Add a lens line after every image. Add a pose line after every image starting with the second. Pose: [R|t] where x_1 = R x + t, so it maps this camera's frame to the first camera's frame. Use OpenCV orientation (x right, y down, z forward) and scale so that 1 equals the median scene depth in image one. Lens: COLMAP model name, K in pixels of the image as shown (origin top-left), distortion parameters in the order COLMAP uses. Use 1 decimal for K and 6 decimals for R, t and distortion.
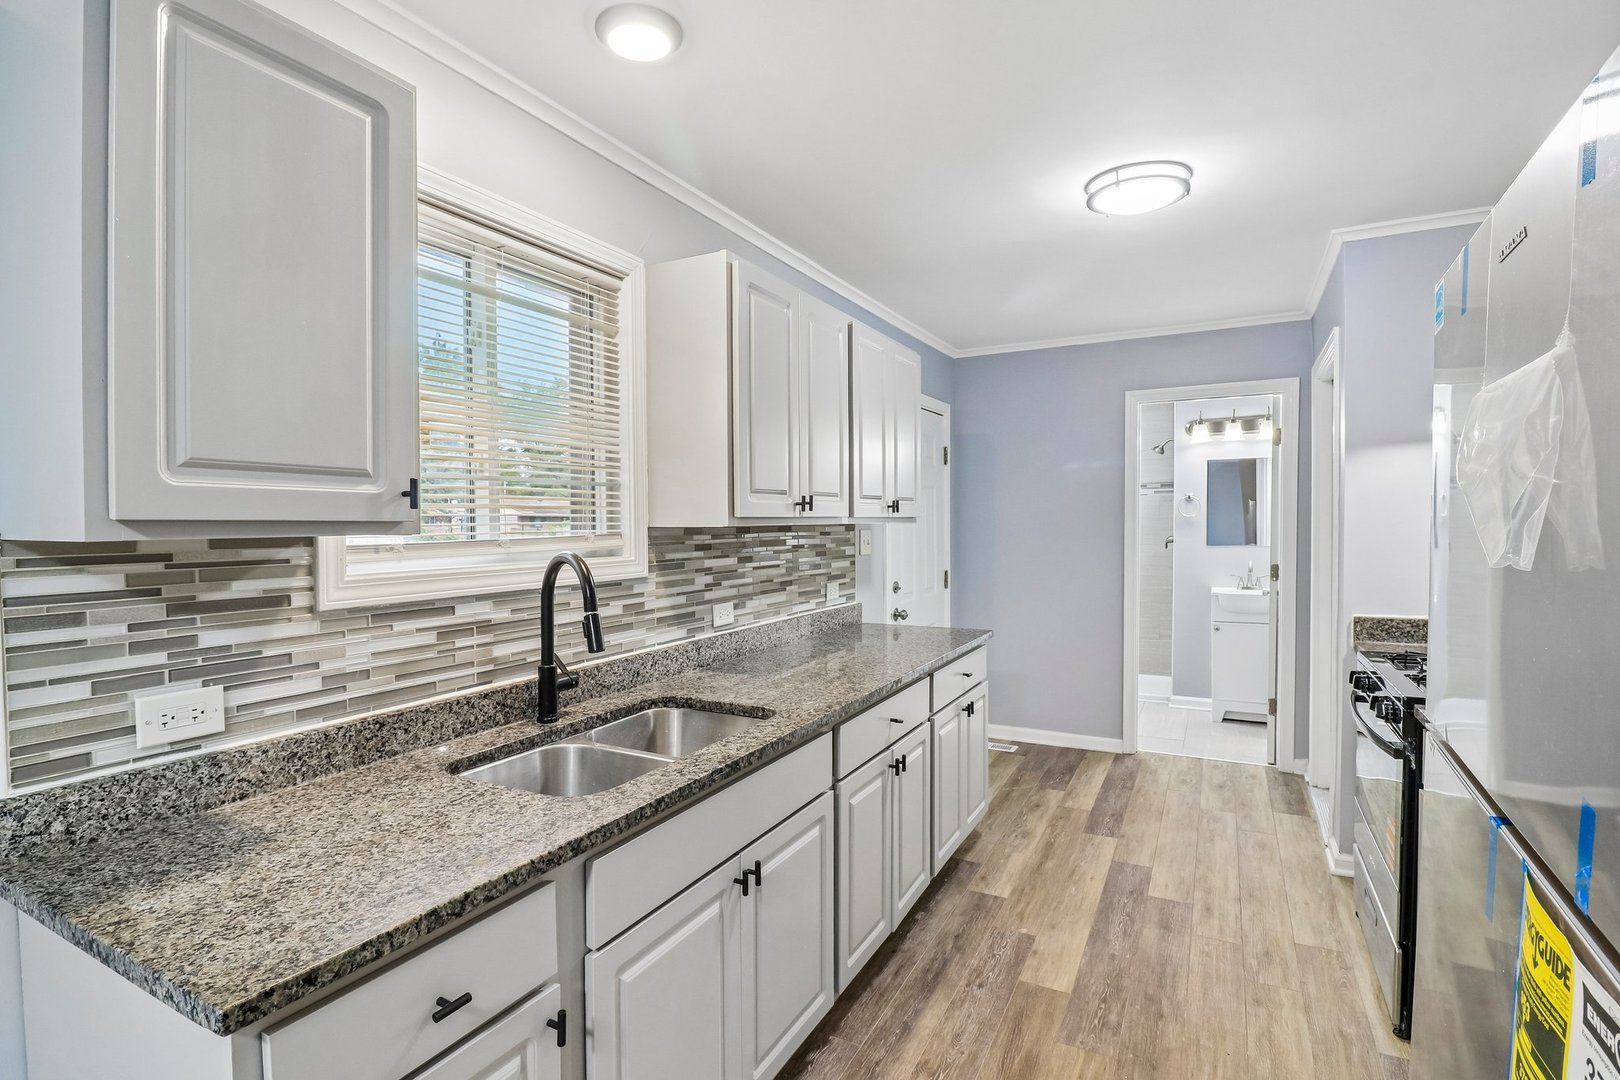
lens RADIAL K [[783.0, 0, 805.9], [0, 783.0, 530.2], [0, 0, 1]] dist [0.000545, -0.014285]
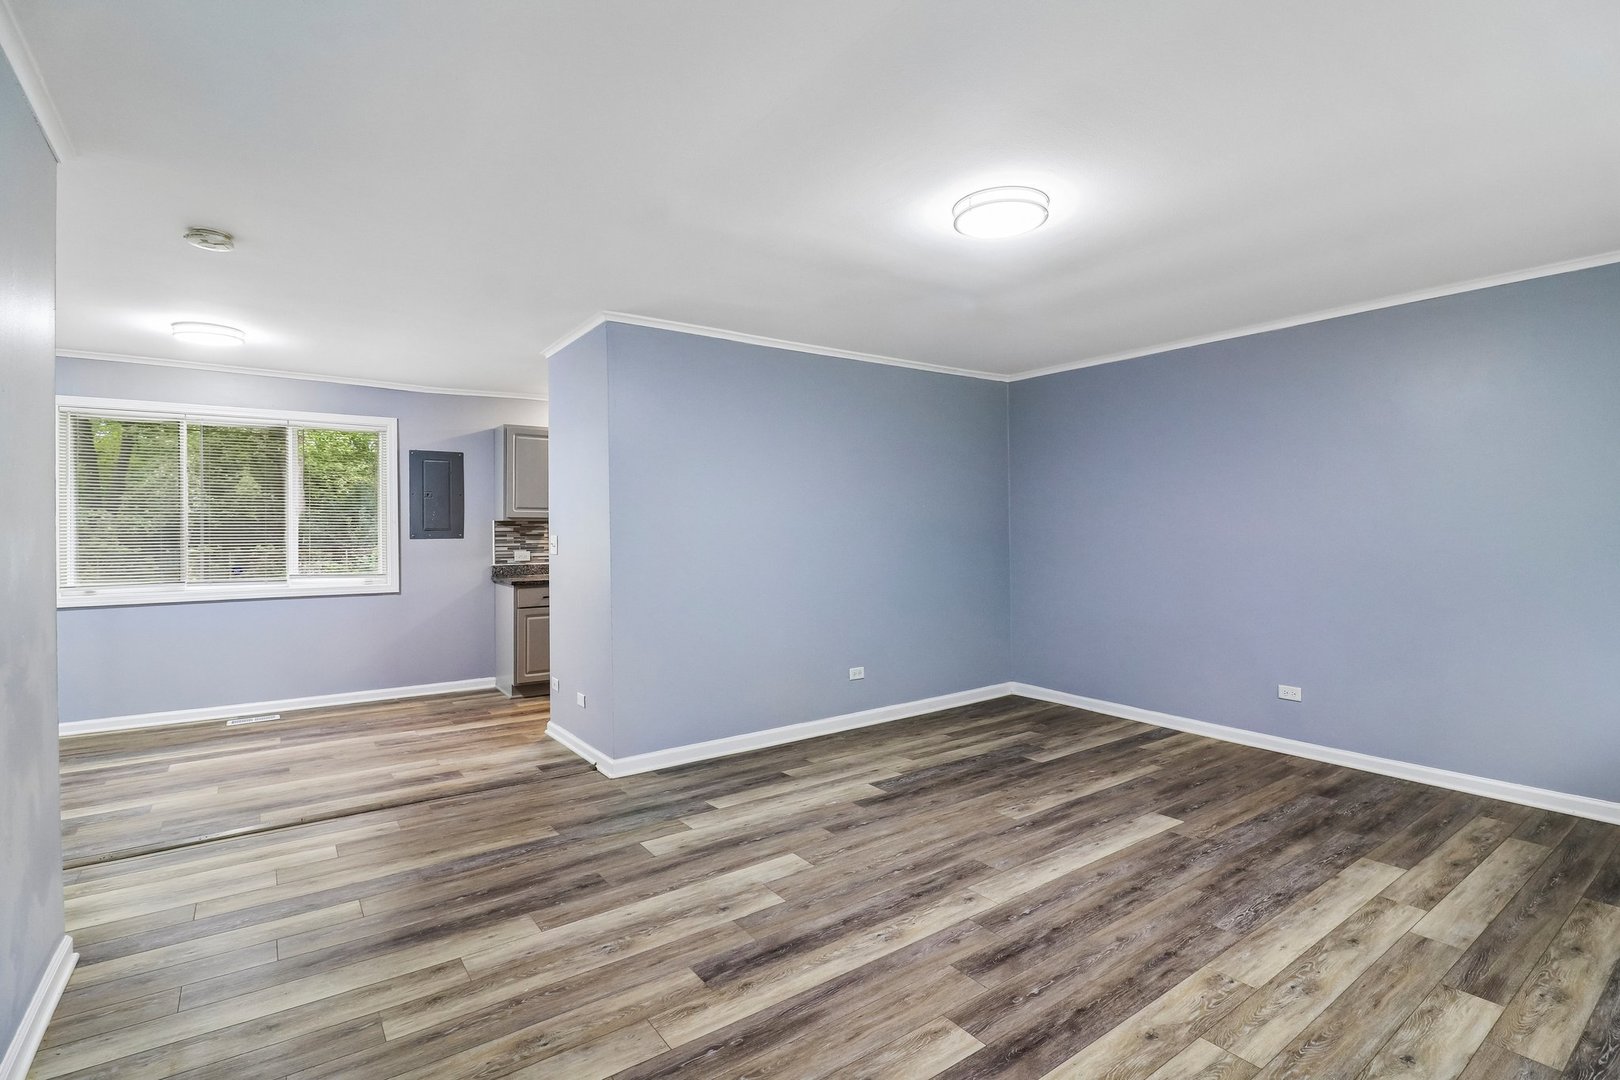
lens RADIAL K [[761.2, 0, 820.2], [0, 761.2, 533.3], [0, 0, 1]] dist [0.000850, -0.015270]
pose [[0.899801, 0.004725, -0.436275, 1.774234], [-0.005900, 0.999982, -0.001339, 0.048500], [0.436261, 0.003779, 0.899812, -1.494532]]
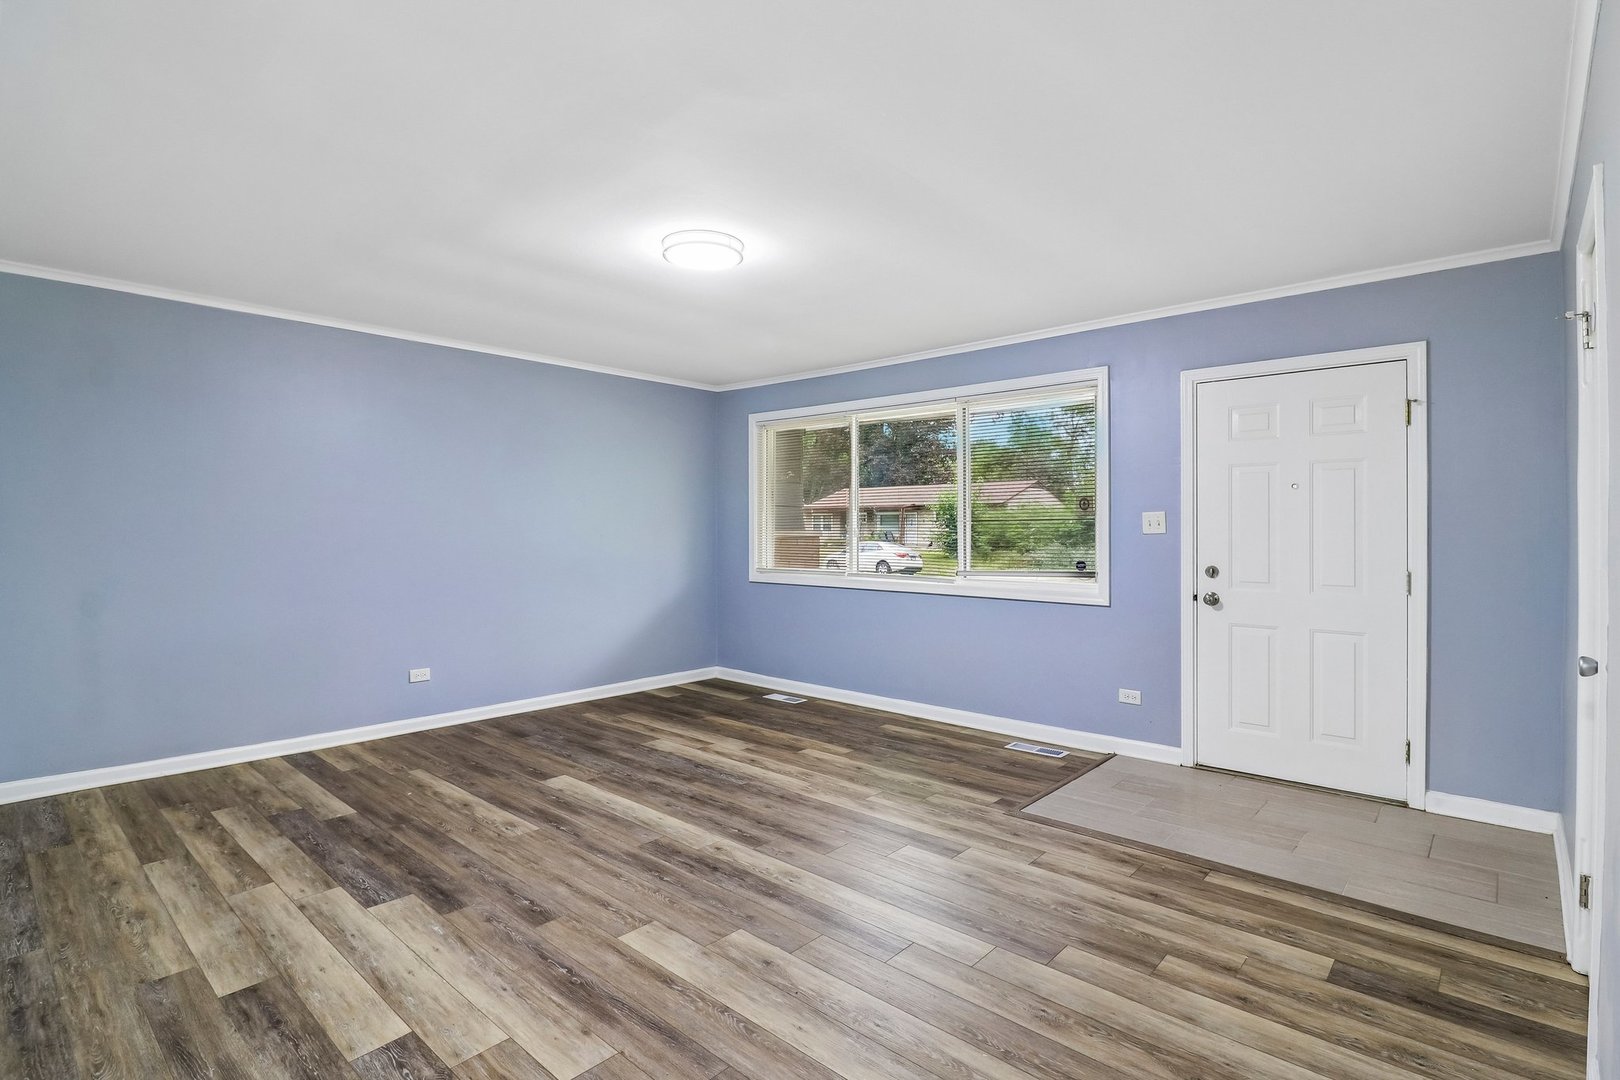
lens RADIAL K [[783.0, 0, 805.9], [0, 783.0, 530.2], [0, 0, 1]] dist [0.000545, -0.014285]
pose [[0.248513, 0.002129, 0.968626, 0.172345], [0.008054, 0.999958, -0.004264, 0.059911], [-0.968595, 0.008861, 0.248485, -0.825655]]
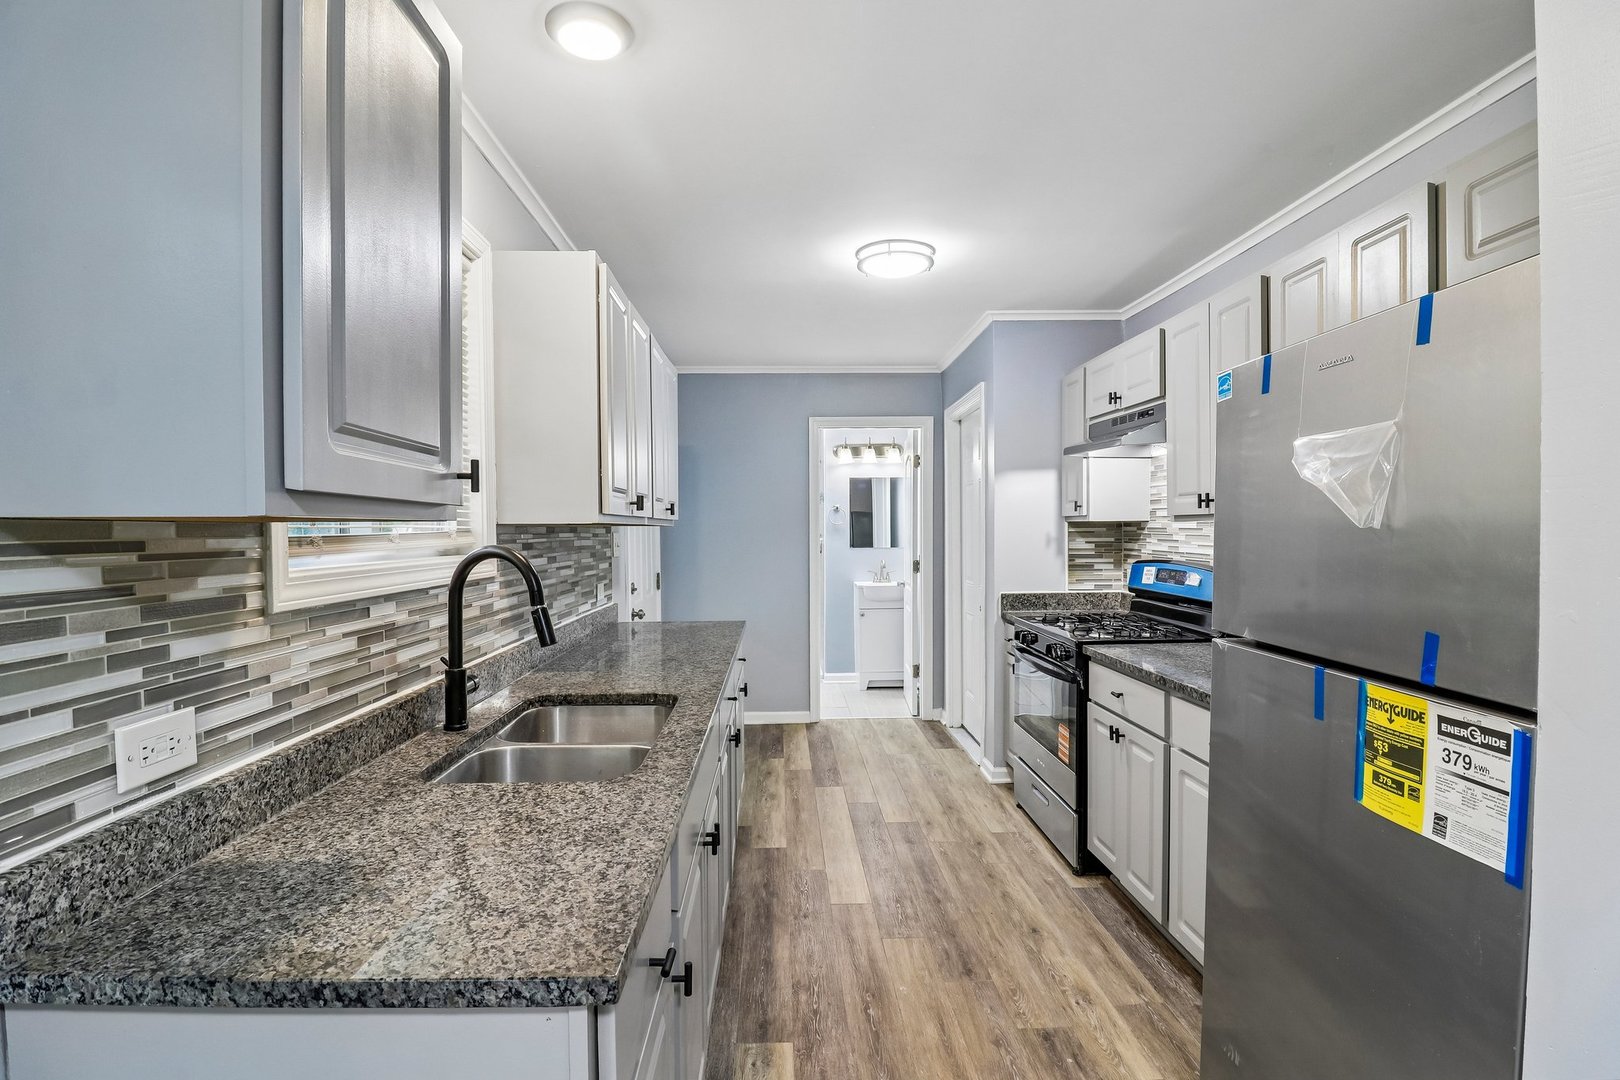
lens RADIAL K [[761.9, 0, 800.9], [0, 761.9, 539.1], [0, 0, 1]] dist [-0.001329, -0.014091]
pose [[0.868897, -0.005357, 0.494964, -0.352776], [0.007382, 0.999970, -0.002135, 0.019462], [-0.494938, 0.005509, 0.868911, 0.007667]]
